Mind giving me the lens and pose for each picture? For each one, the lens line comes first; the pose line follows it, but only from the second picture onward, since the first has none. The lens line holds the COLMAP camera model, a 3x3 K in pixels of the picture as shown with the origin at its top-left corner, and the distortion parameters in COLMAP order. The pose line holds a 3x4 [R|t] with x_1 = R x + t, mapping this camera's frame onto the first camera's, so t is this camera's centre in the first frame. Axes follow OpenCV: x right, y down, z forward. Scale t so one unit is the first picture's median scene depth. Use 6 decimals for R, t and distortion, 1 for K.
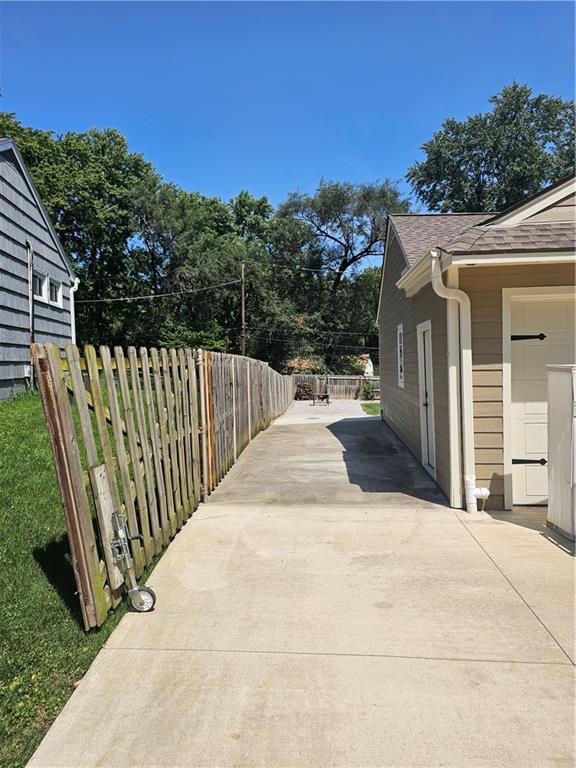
lens RADIAL K [[520.7, 0, 293.2], [0, 520.7, 387.6], [0, 0, 1]] dist [0.033423, -0.005809]
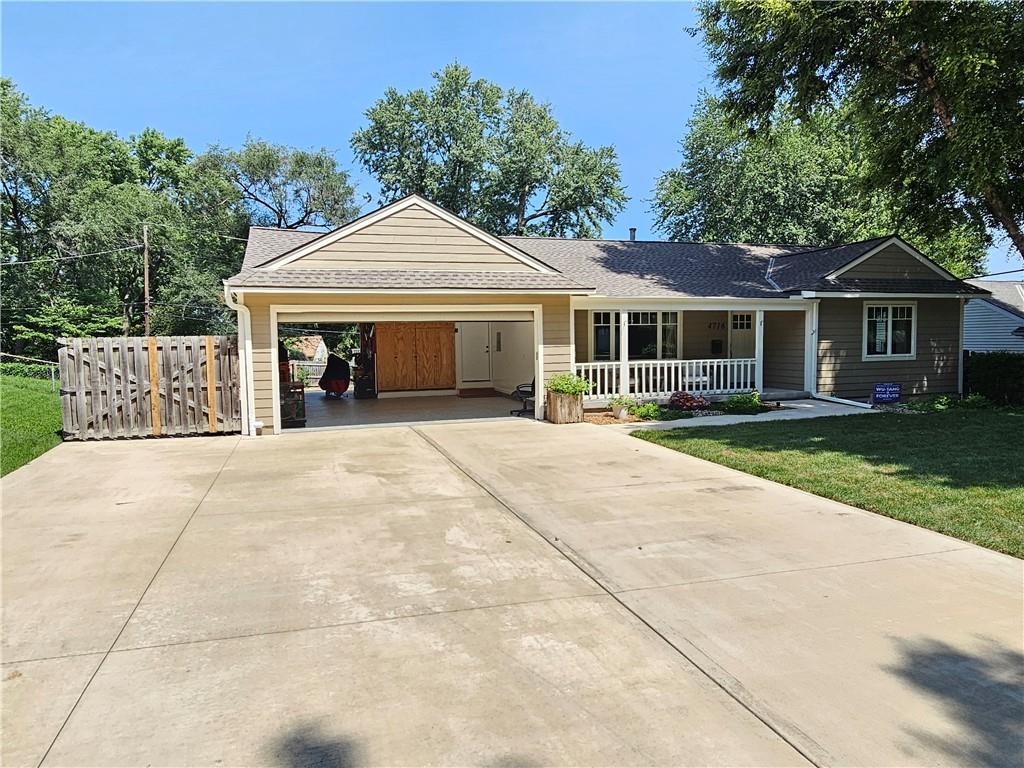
lens RADIAL K [[648.7, 0, 496.0], [0, 648.7, 381.0], [0, 0, 1]] dist [0.014148, -0.013341]
pose [[0.930546, -0.012117, 0.365975, 0.037112], [0.009760, 0.999918, 0.008290, 0.006010], [-0.366046, -0.004142, 0.930588, -0.153944]]
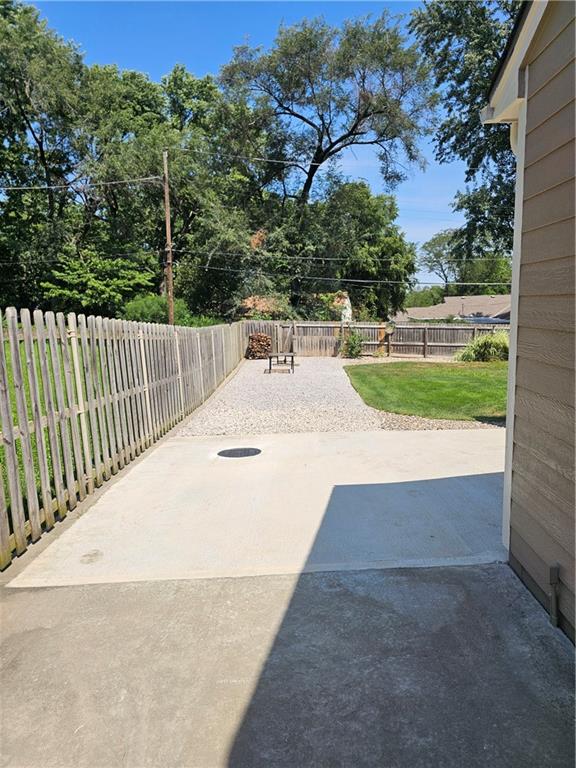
lens RADIAL K [[520.7, 0, 290.7], [0, 520.7, 386.8], [0, 0, 1]] dist [0.033423, -0.005809]
pose [[0.998547, -0.010295, 0.052891, 0.022745], [0.004328, 0.993730, 0.111724, -0.013567], [-0.053709, -0.111333, 0.992331, 0.282886]]
